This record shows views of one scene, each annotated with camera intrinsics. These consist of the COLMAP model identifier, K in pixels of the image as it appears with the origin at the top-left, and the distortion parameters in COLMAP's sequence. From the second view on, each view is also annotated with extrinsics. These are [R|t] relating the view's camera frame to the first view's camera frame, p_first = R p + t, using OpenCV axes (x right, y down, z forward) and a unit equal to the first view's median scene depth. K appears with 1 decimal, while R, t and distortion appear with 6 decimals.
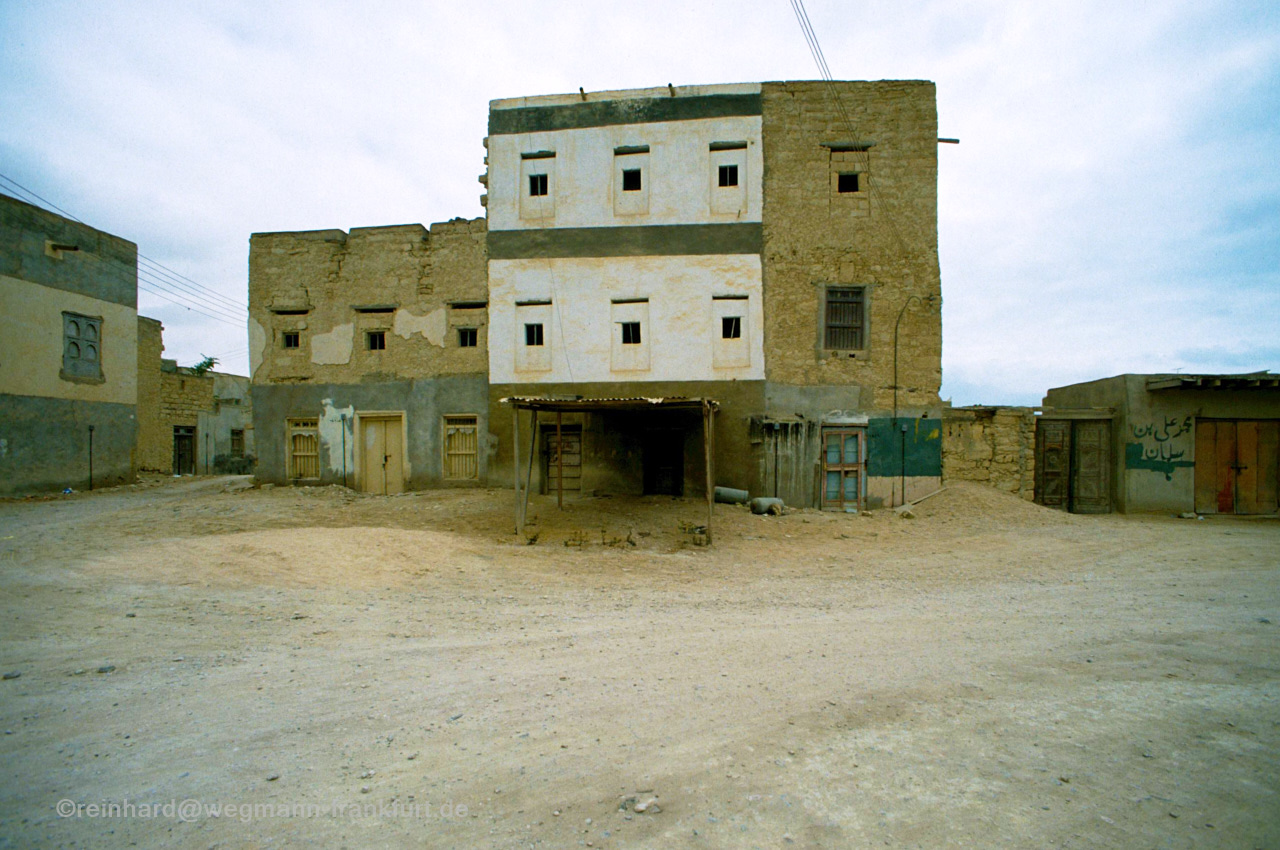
lens RADIAL K [[664.2, 0, 641.4], [0, 664.2, 449.8], [0, 0, 1]] dist [-0.013385, 0.000940]
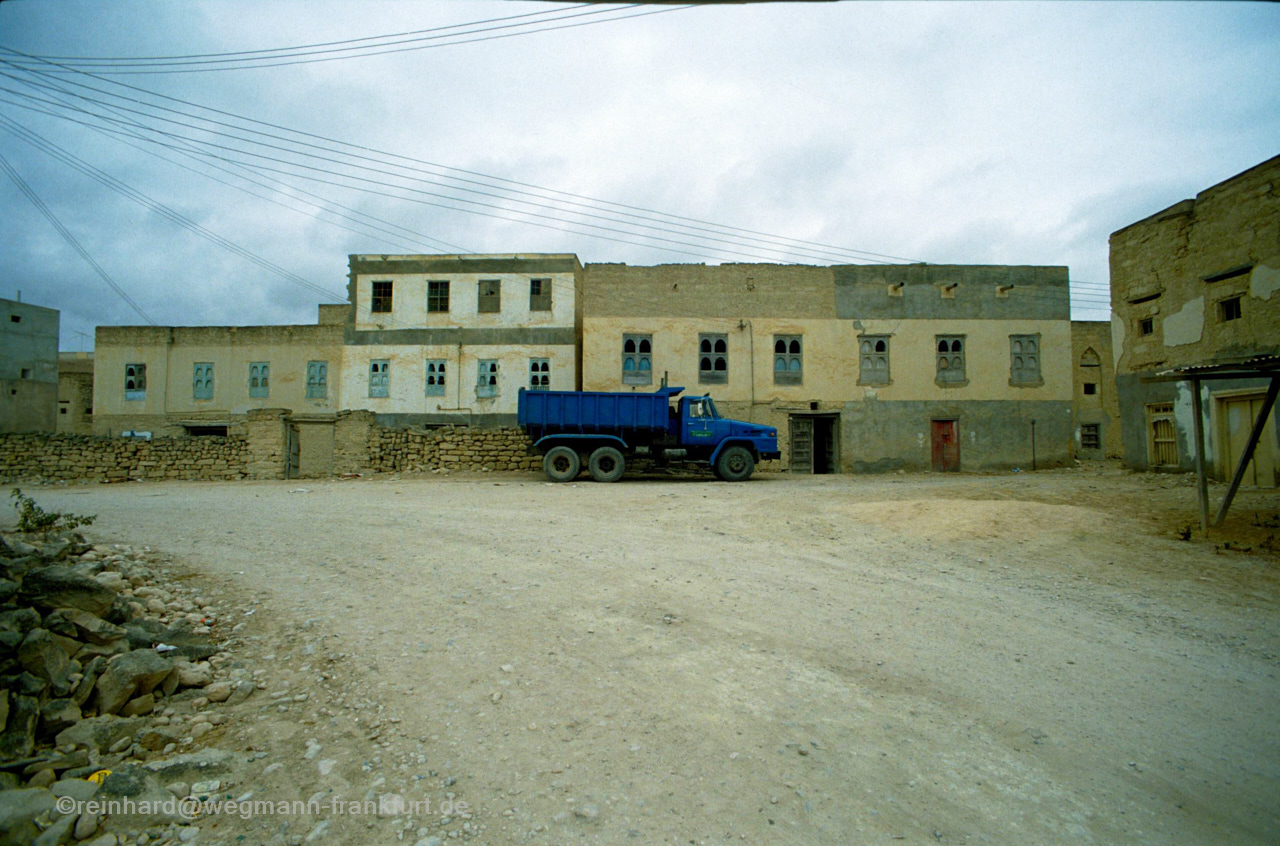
lens RADIAL K [[615.6, 0, 640.0], [0, 615.6, 423.0], [0, 0, 1]] dist [-0.000416, 0.000187]
pose [[0.099621, -0.034753, -0.994418, 0.318546], [0.000121, 0.999390, -0.034914, 0.012702], [0.995025, 0.003358, 0.099564, 0.143733]]
